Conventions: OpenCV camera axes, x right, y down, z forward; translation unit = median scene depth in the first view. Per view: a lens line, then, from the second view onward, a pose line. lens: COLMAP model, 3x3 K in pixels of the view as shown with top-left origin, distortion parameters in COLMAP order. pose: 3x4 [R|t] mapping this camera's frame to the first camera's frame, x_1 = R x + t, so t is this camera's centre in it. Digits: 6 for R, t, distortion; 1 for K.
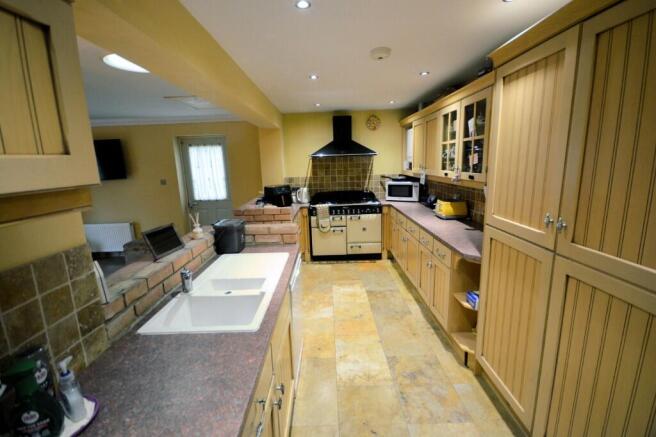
lens RADIAL K [[287.3, 0, 325.9], [0, 287.3, 216.3], [0, 0, 1]] dist [0.000109, -0.000906]
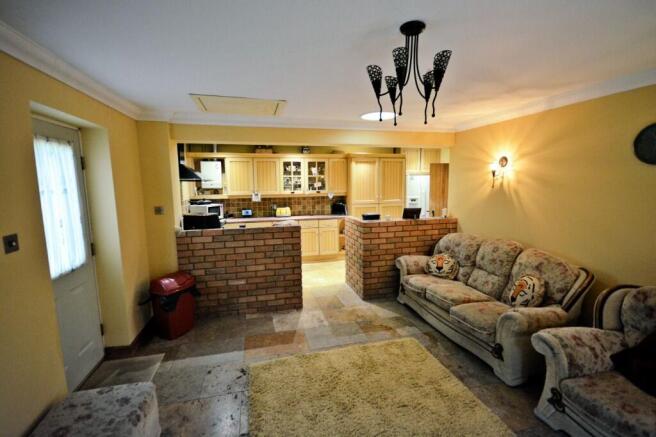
lens RADIAL K [[287.3, 0, 325.9], [0, 287.3, 216.3], [0, 0, 1]] dist [0.000109, -0.000906]
pose [[-0.233422, -0.079771, 0.969098, -1.788787], [0.200376, 0.971293, 0.128216, -0.225877], [-0.951506, 0.224113, -0.210737, 1.442256]]
